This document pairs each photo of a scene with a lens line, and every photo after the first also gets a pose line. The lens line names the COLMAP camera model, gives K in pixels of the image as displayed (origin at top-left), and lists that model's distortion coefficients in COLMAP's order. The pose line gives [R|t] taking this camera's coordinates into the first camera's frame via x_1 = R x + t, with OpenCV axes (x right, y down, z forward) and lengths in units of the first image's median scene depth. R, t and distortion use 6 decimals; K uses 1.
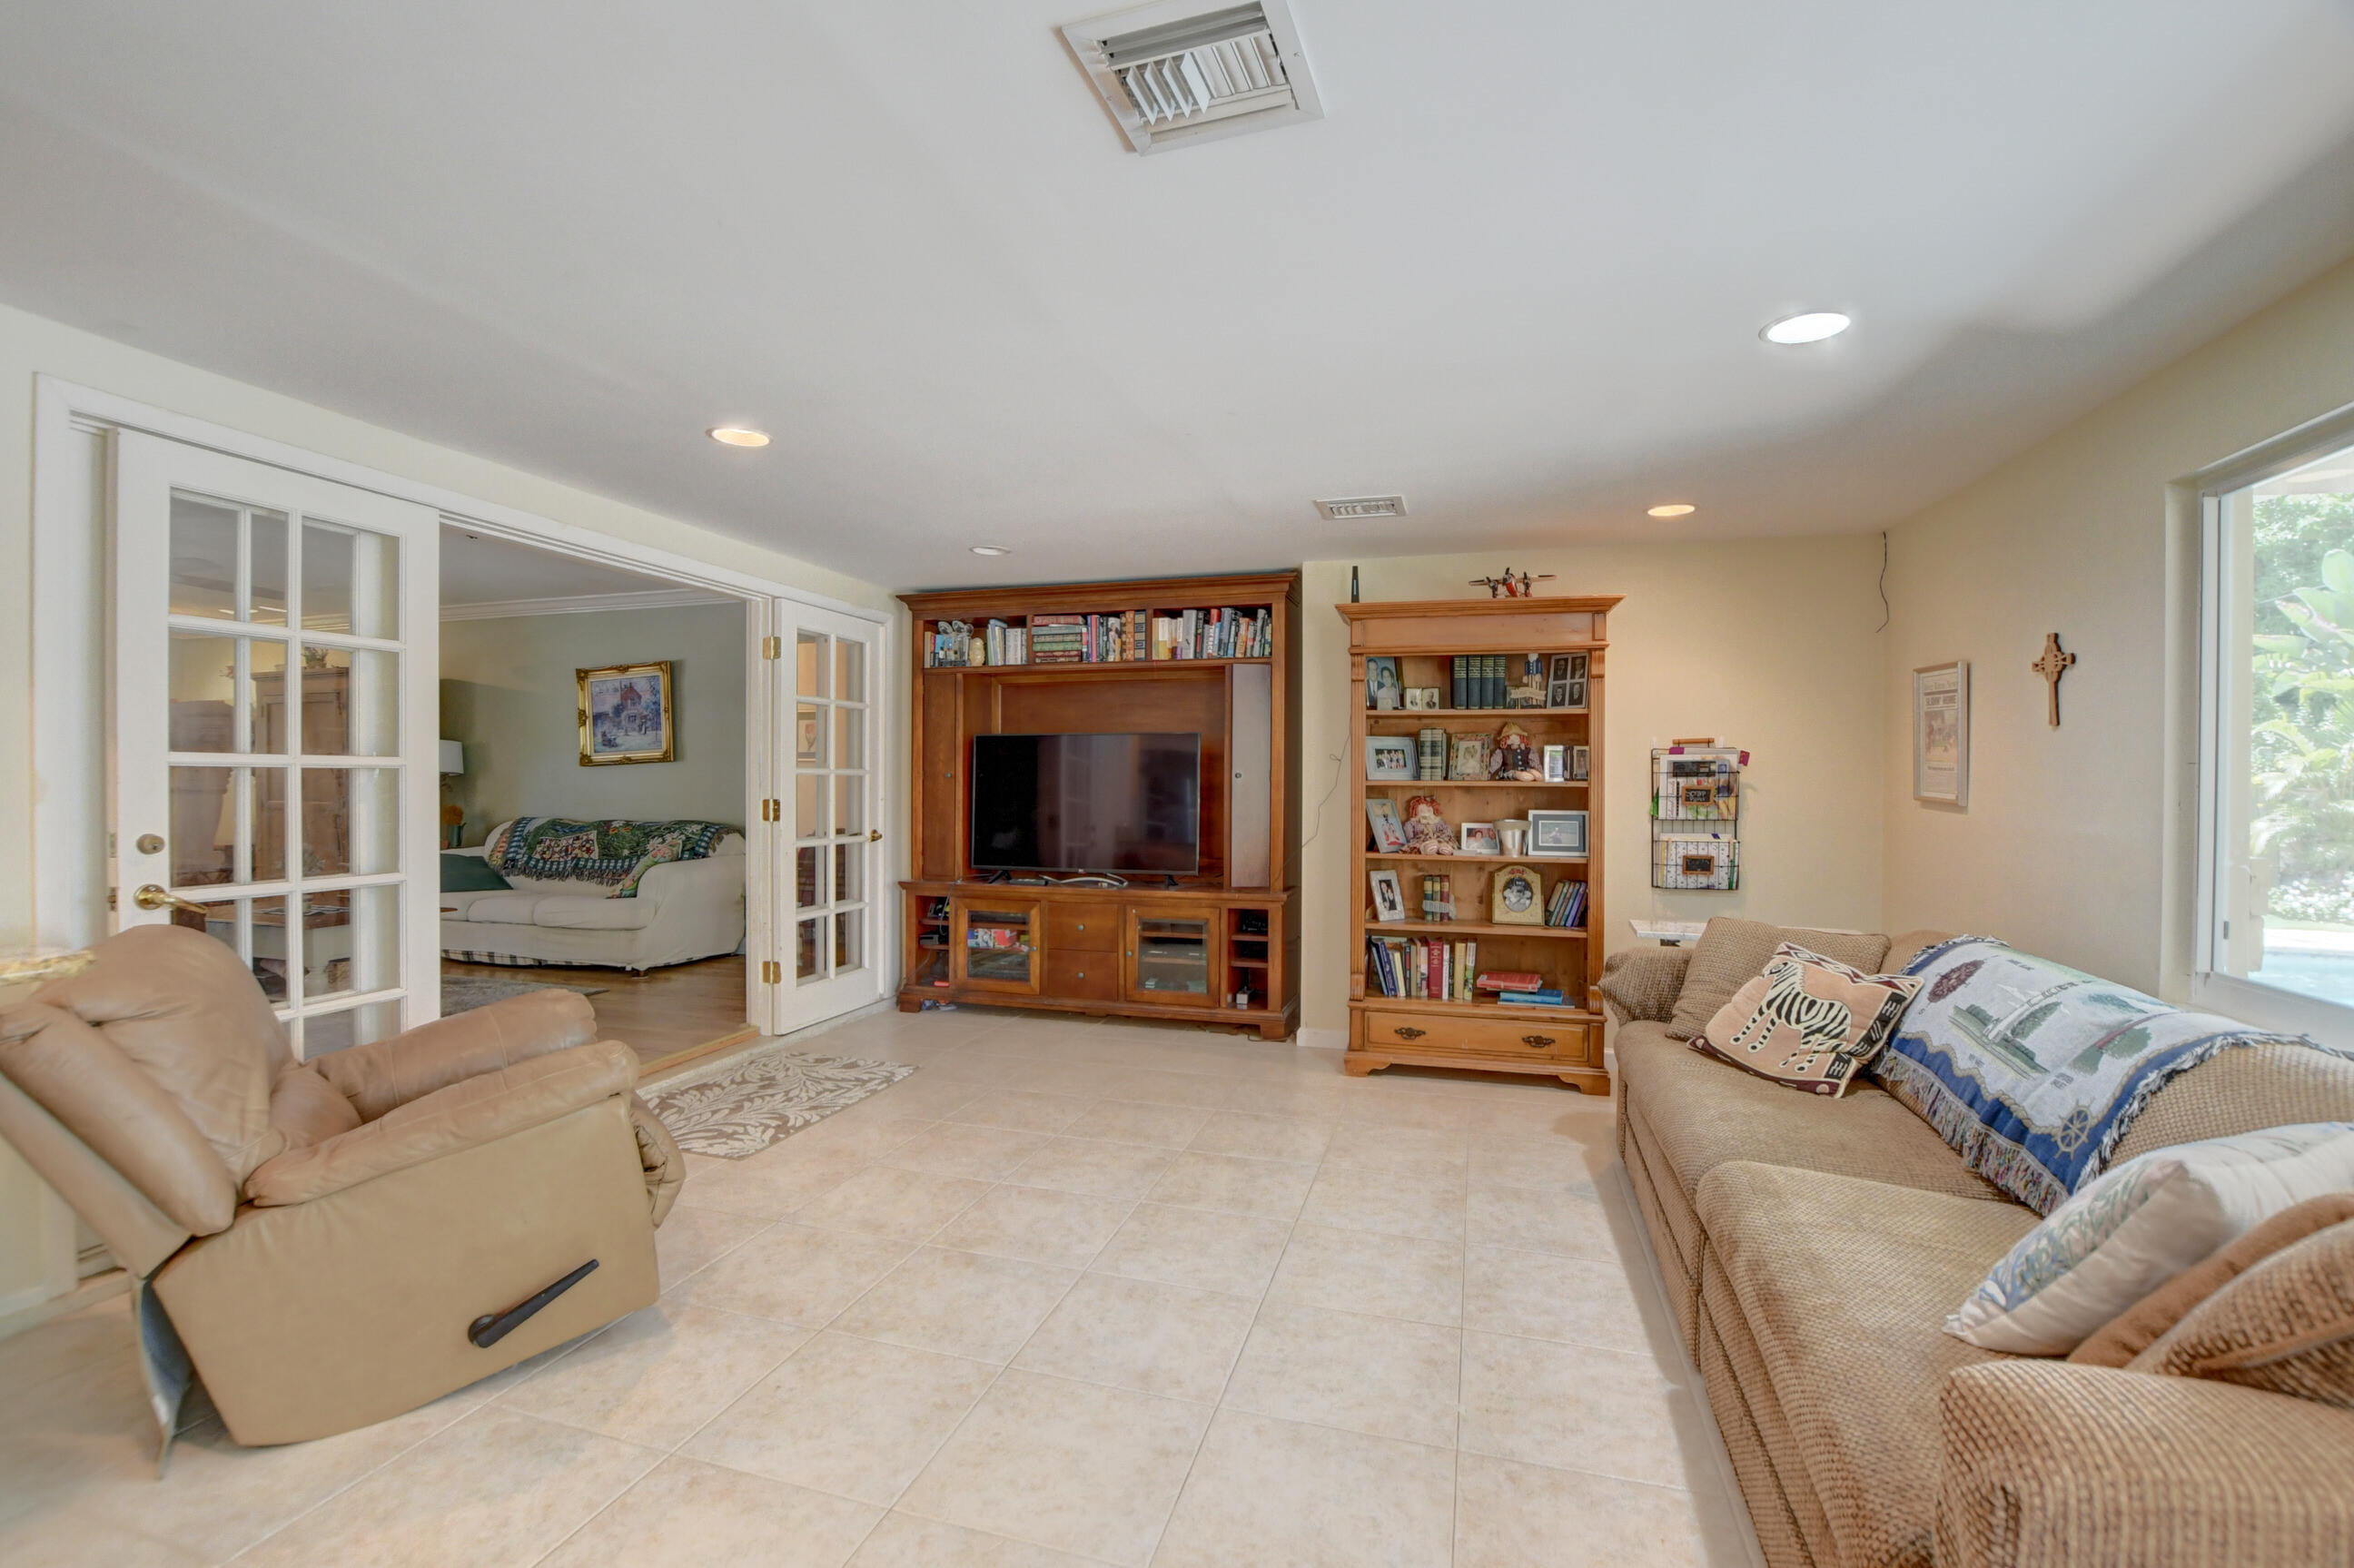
lens RADIAL K [[1053.6, 0, 1154.7], [0, 1053.6, 797.5], [0, 0, 1]] dist [-0.027180, 0.002773]
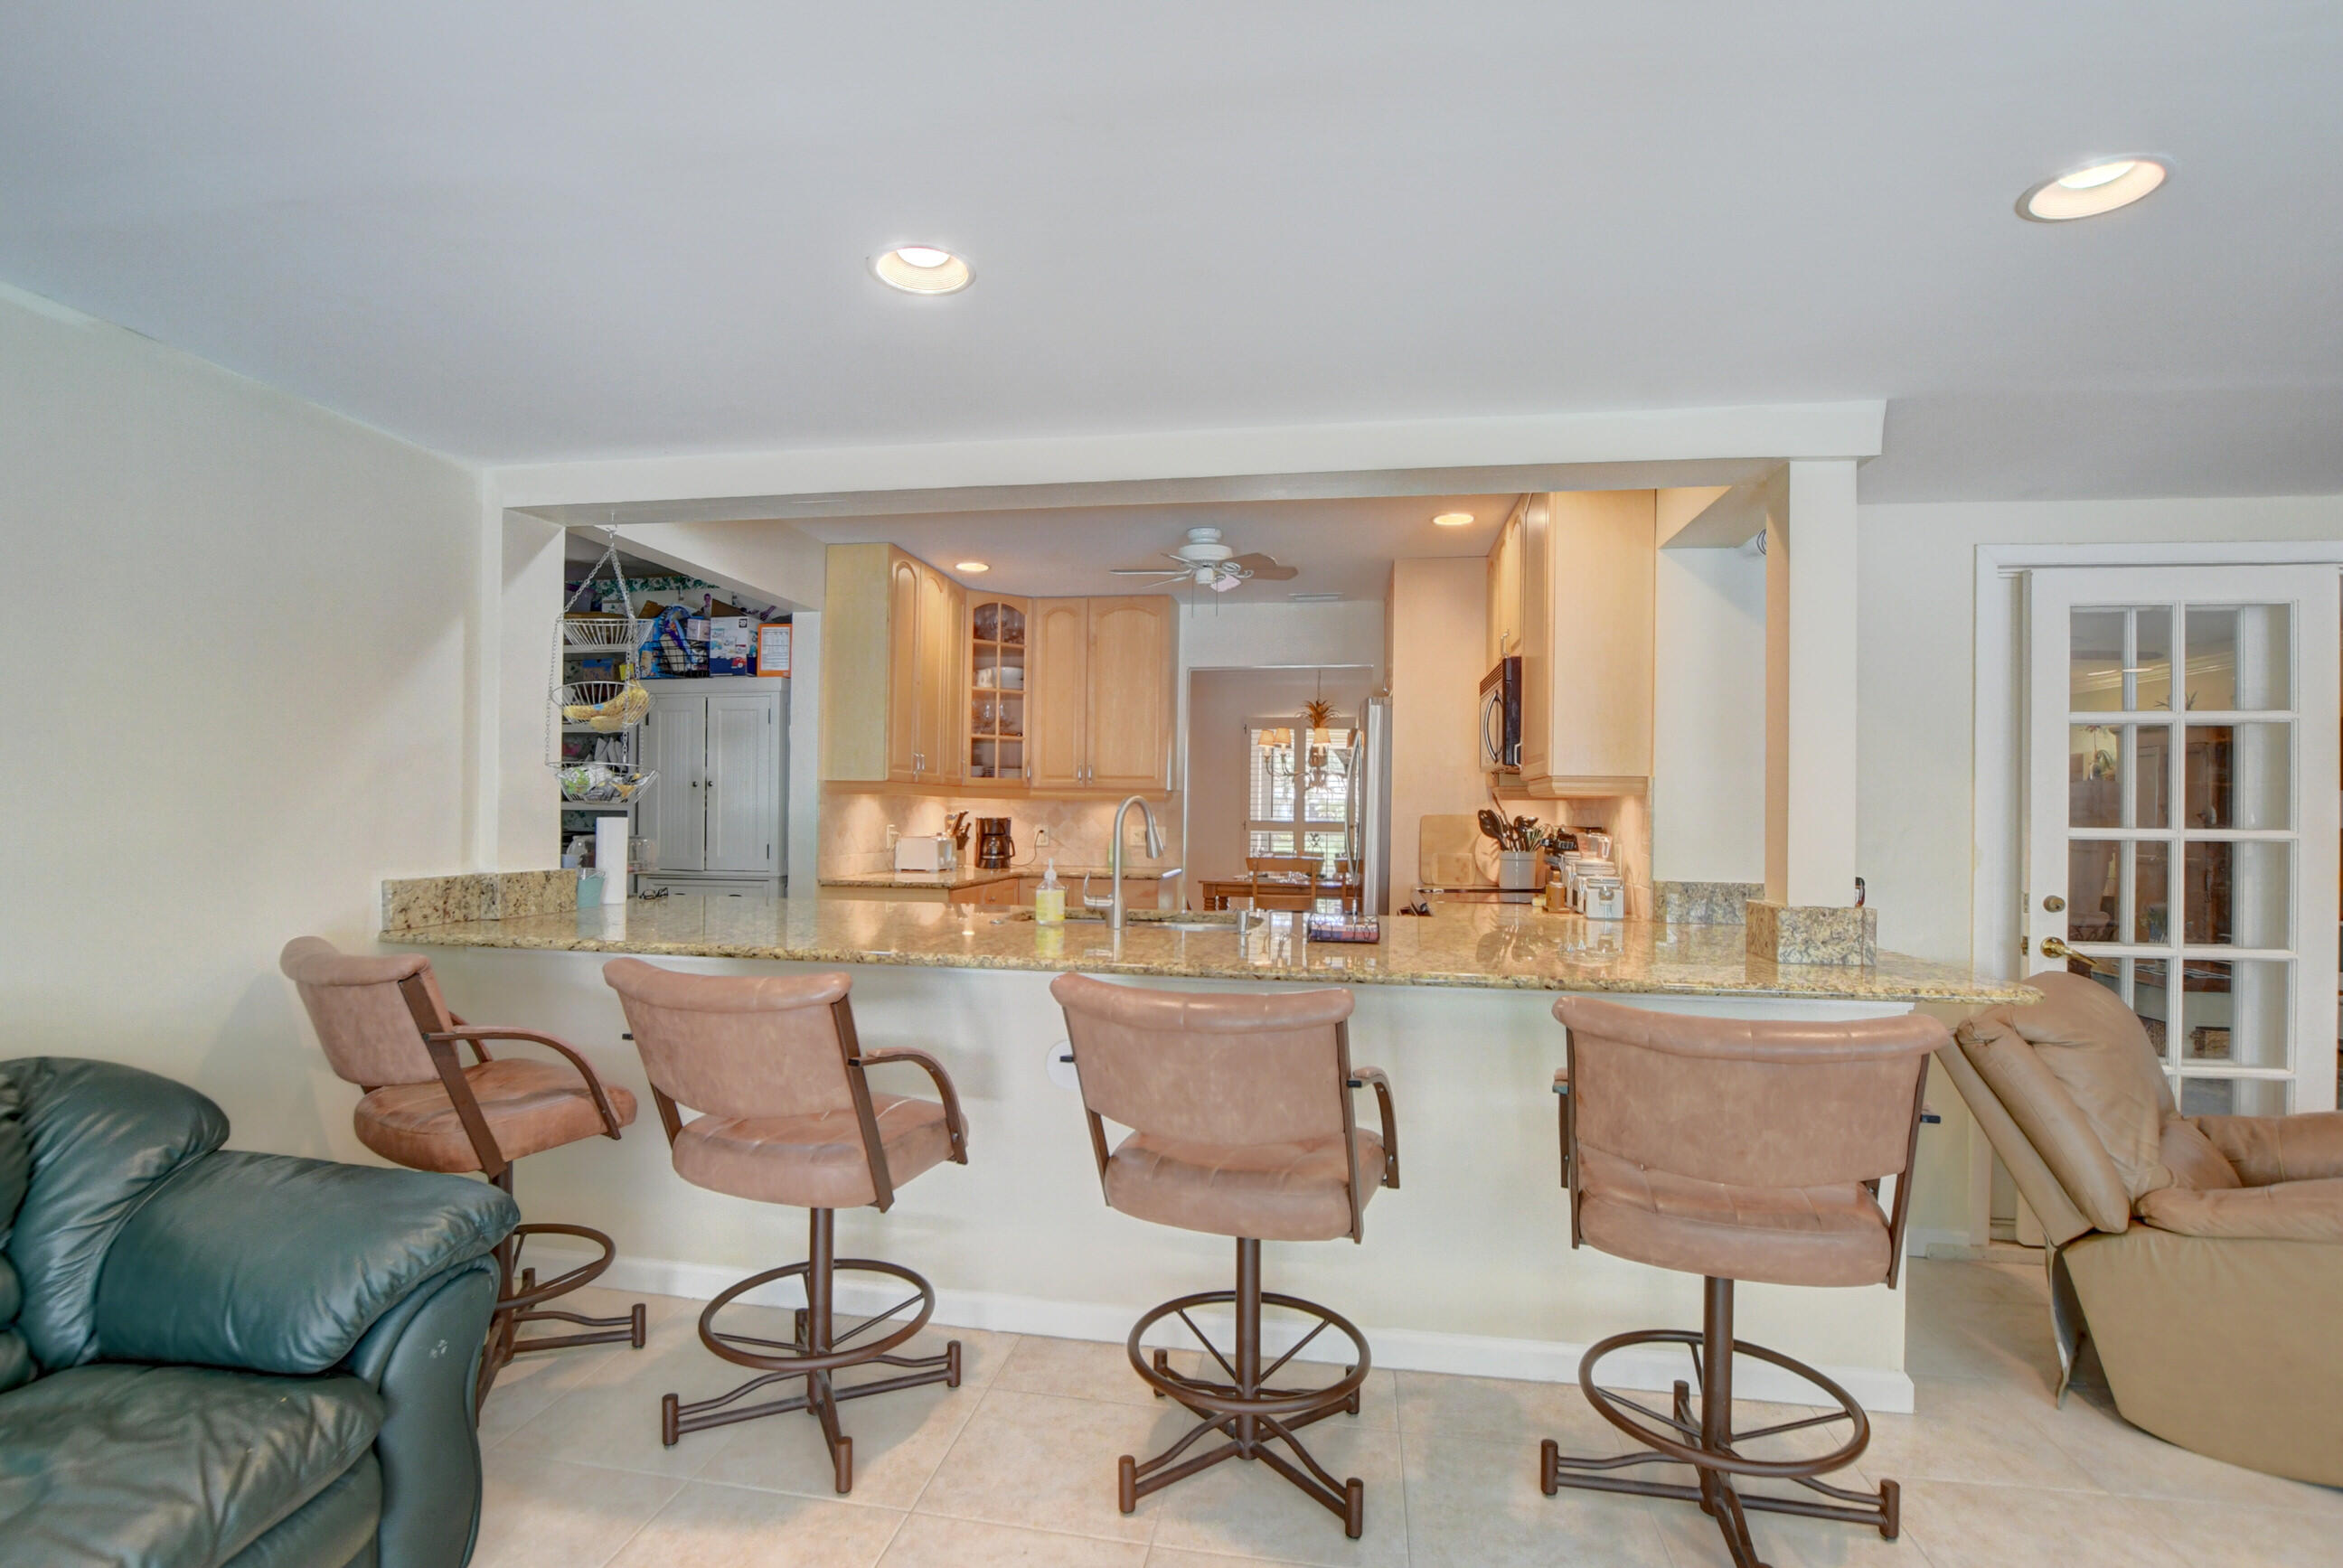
lens RADIAL K [[1086.2, 0, 1173.2], [0, 1086.2, 799.2], [0, 0, 1]] dist [-0.022605, 0.000615]
pose [[0.137041, -0.011560, -0.990498, 0.137284], [-0.026768, 0.999524, -0.015369, -0.031020], [0.990204, 0.028620, 0.136666, -0.209123]]
